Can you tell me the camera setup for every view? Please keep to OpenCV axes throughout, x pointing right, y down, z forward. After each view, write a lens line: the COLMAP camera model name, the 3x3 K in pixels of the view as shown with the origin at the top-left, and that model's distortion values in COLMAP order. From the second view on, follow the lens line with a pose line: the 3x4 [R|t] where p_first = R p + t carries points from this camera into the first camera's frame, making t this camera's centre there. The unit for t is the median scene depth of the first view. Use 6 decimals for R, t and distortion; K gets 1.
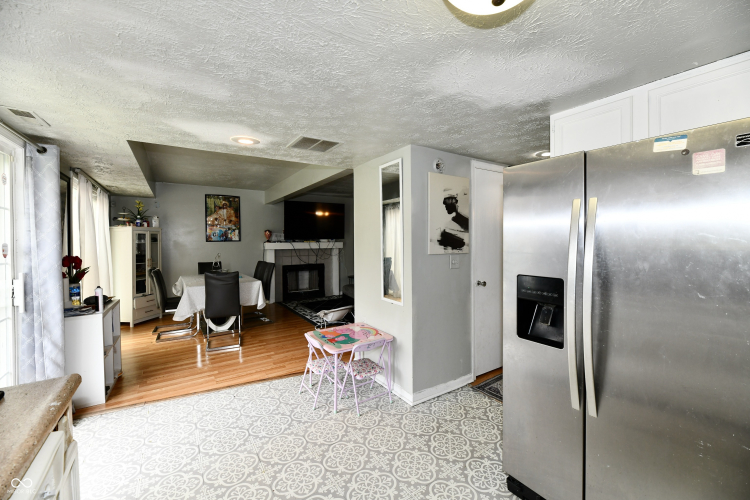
lens RADIAL K [[306.7, 0, 381.4], [0, 306.7, 241.0], [0, 0, 1]] dist [-0.002841, -0.003144]
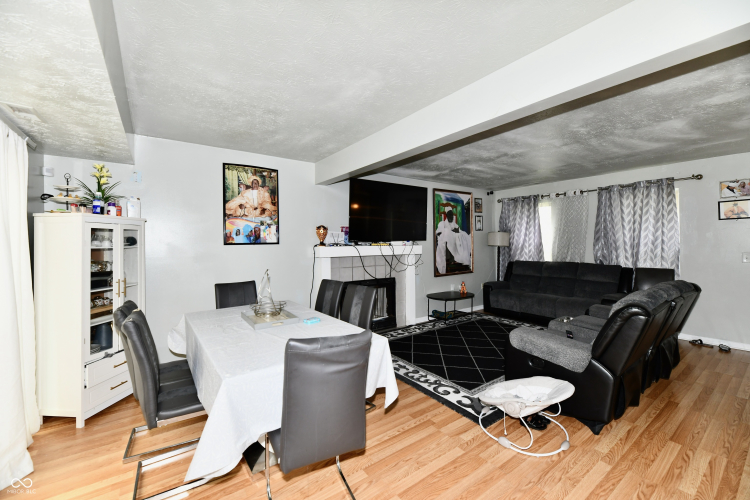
lens RADIAL K [[306.7, 0, 380.3], [0, 306.7, 240.3], [0, 0, 1]] dist [-0.002841, -0.003144]
pose [[0.999407, 0.002278, 0.034358, -0.336932], [-0.002015, 0.999968, -0.007690, -0.002742], [-0.034374, 0.007616, 0.999380, 0.466237]]
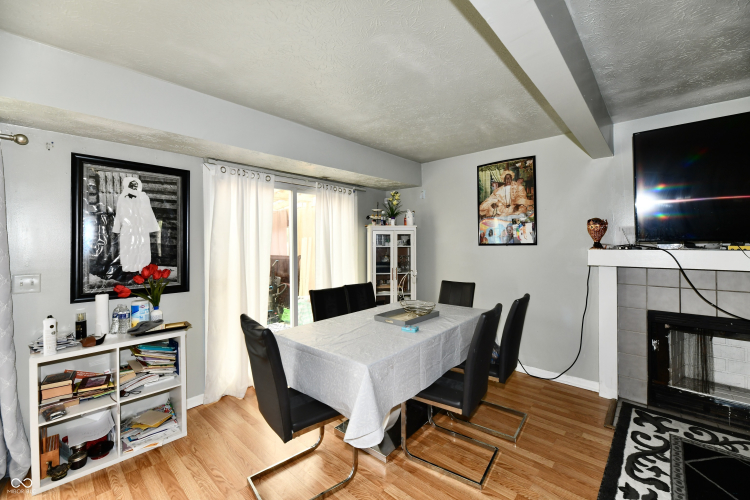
lens RADIAL K [[306.7, 0, 378.9], [0, 306.7, 240.4], [0, 0, 1]] dist [-0.002841, -0.003144]
pose [[0.240162, -0.001486, -0.970732, -0.045495], [0.002206, 0.999997, -0.000985, -0.008093], [0.970730, -0.001905, 0.240165, 0.756069]]
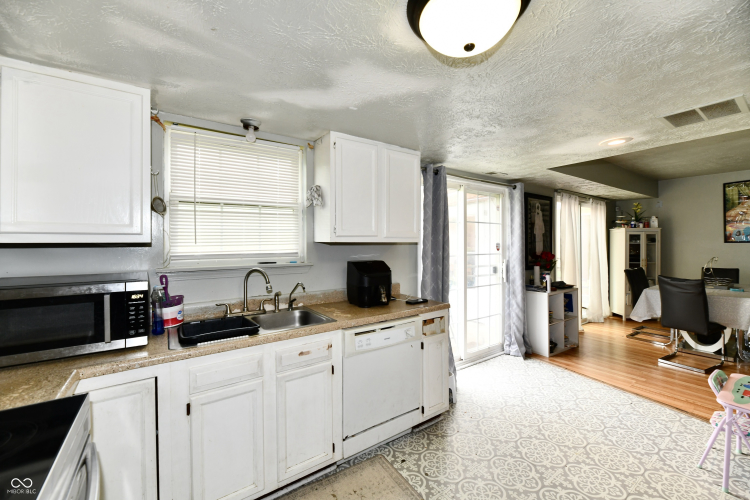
lens RADIAL K [[306.7, 0, 375.8], [0, 306.7, 242.1], [0, 0, 1]] dist [-0.002841, -0.003144]
pose [[0.014855, 0.006968, -0.999865, 0.233621], [-0.002320, 0.999973, 0.006934, -0.002781], [0.999887, 0.002217, 0.014871, 0.089095]]
